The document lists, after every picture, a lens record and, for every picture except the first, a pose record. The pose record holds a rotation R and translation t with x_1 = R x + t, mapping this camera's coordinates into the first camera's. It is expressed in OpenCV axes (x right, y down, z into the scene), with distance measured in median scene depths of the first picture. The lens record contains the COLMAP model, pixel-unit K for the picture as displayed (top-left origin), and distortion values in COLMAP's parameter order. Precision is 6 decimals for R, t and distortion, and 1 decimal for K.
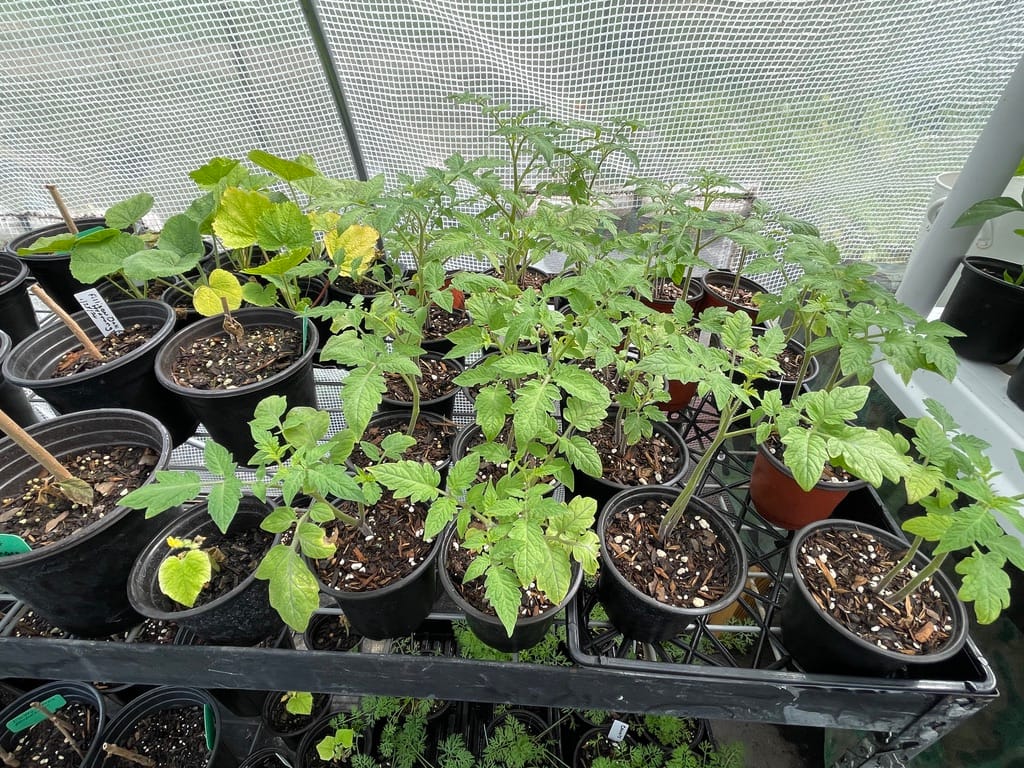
lens RADIAL K [[506.2, 0, 510.5], [0, 506.2, 383.8], [0, 0, 1]] dist [-0.005856, 0.003053]
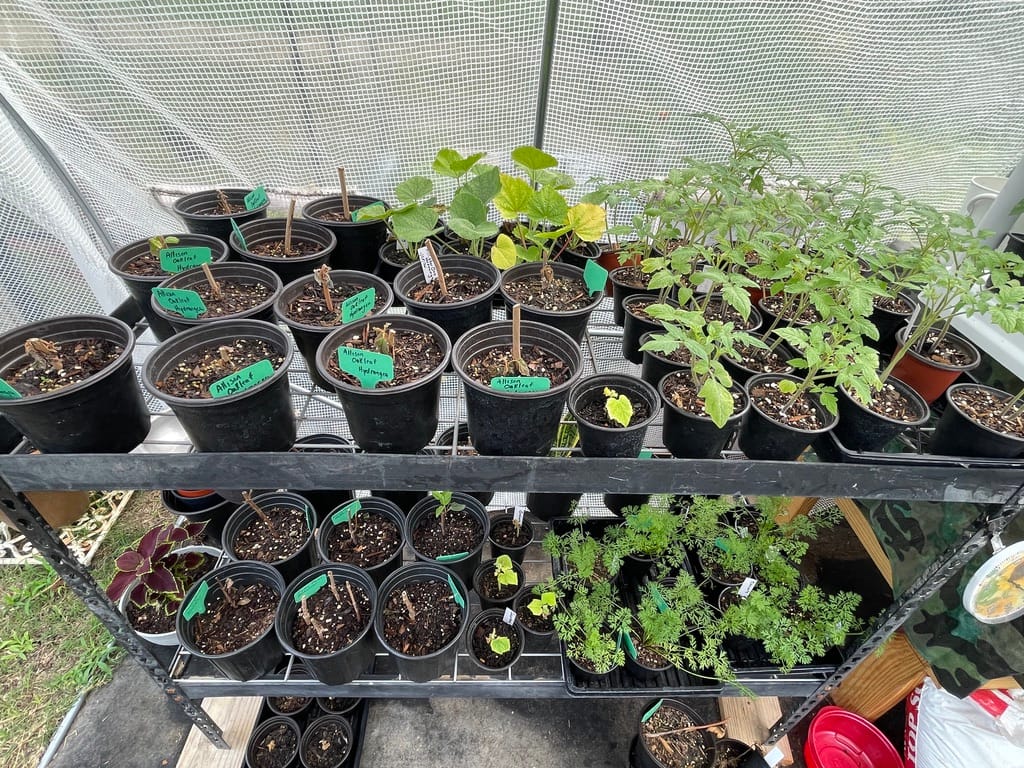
lens RADIAL K [[506.2, 0, 513.4], [0, 506.2, 382.5], [0, 0, 1]] dist [-0.005856, 0.003053]
pose [[0.996488, -0.008420, 0.083308, -0.654637], [0.007398, 0.999894, 0.012563, 0.154677], [-0.083405, -0.011902, 0.996445, -0.358915]]
